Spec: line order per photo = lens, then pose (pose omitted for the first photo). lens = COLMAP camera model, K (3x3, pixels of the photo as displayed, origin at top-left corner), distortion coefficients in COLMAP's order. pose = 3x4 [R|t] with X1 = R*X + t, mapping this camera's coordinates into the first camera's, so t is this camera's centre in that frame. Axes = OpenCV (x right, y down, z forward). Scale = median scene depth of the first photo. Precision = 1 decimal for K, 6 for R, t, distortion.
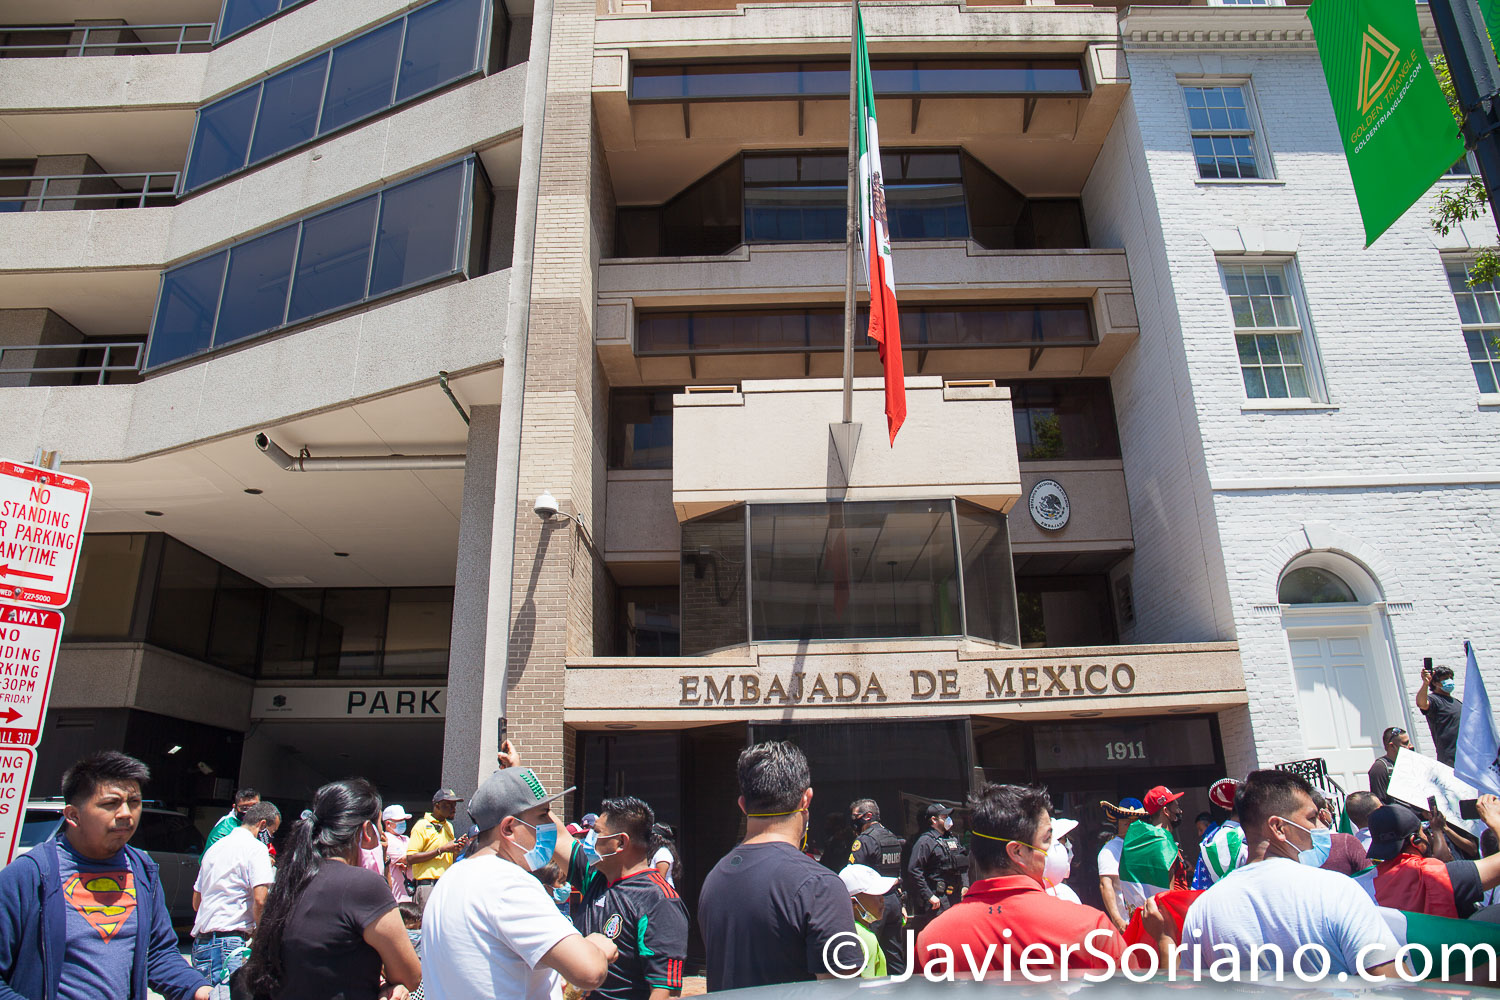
lens RADIAL K [[1001.2, 0, 750.5], [0, 1001.2, 488.5], [0, 0, 1]] dist [-0.002449, 0.000547]
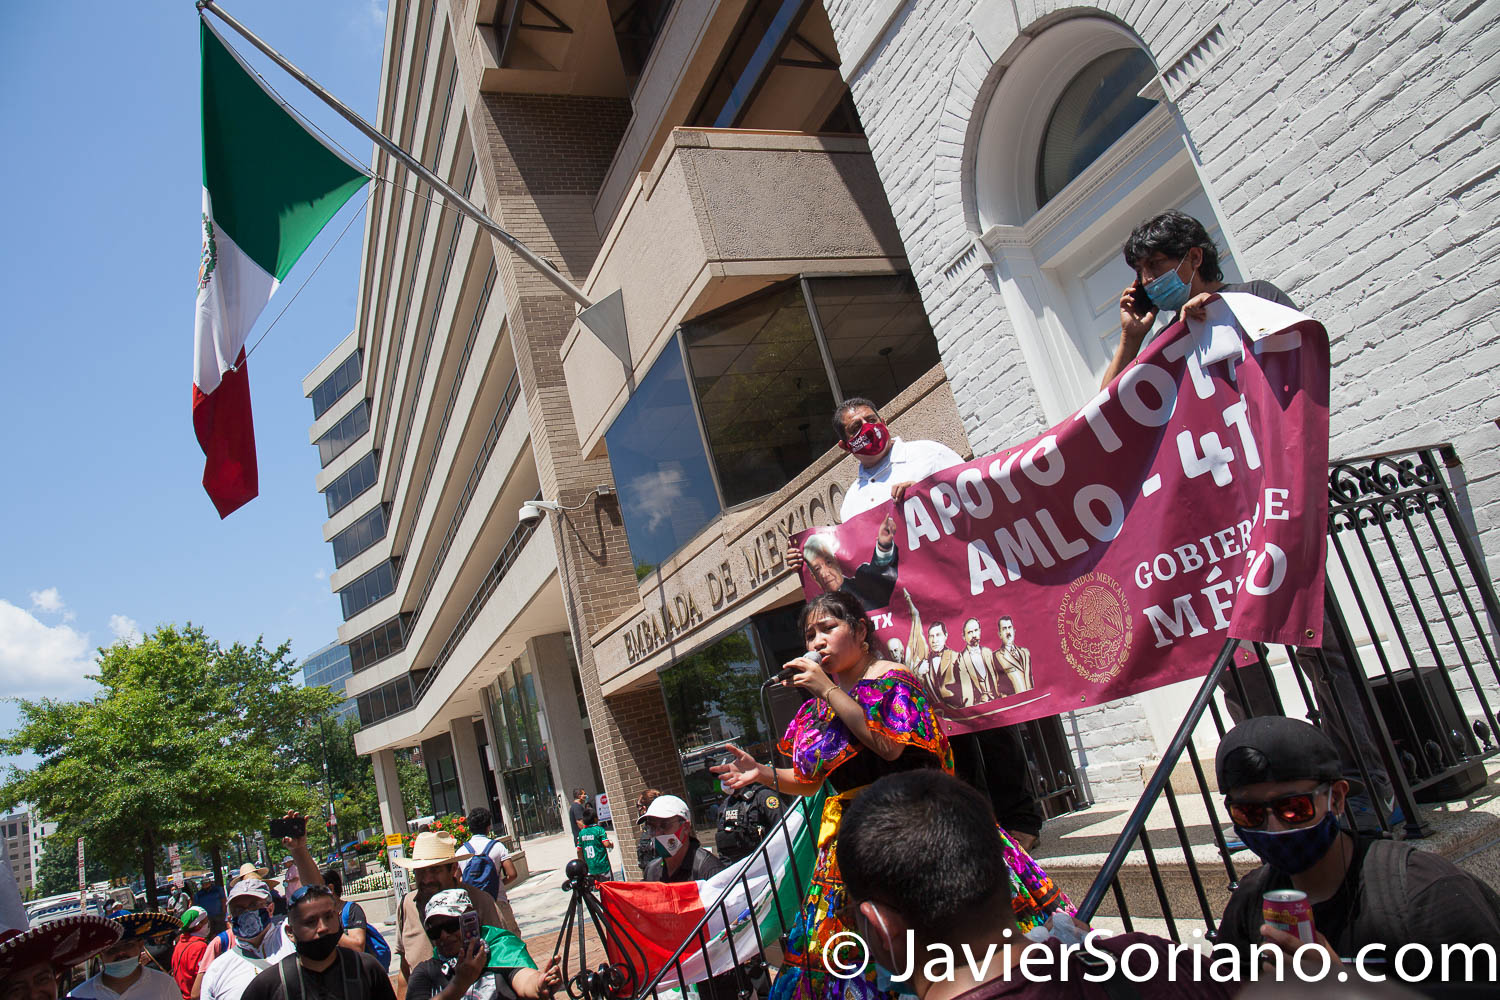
lens RADIAL K [[1001.2, 0, 750.5], [0, 1001.2, 488.5], [0, 0, 1]] dist [-0.002449, 0.000547]
pose [[0.394751, -0.306090, -0.866303, 0.857229], [0.525793, 0.848480, -0.060203, 0.187542], [0.753468, -0.431731, 0.495878, 0.667235]]
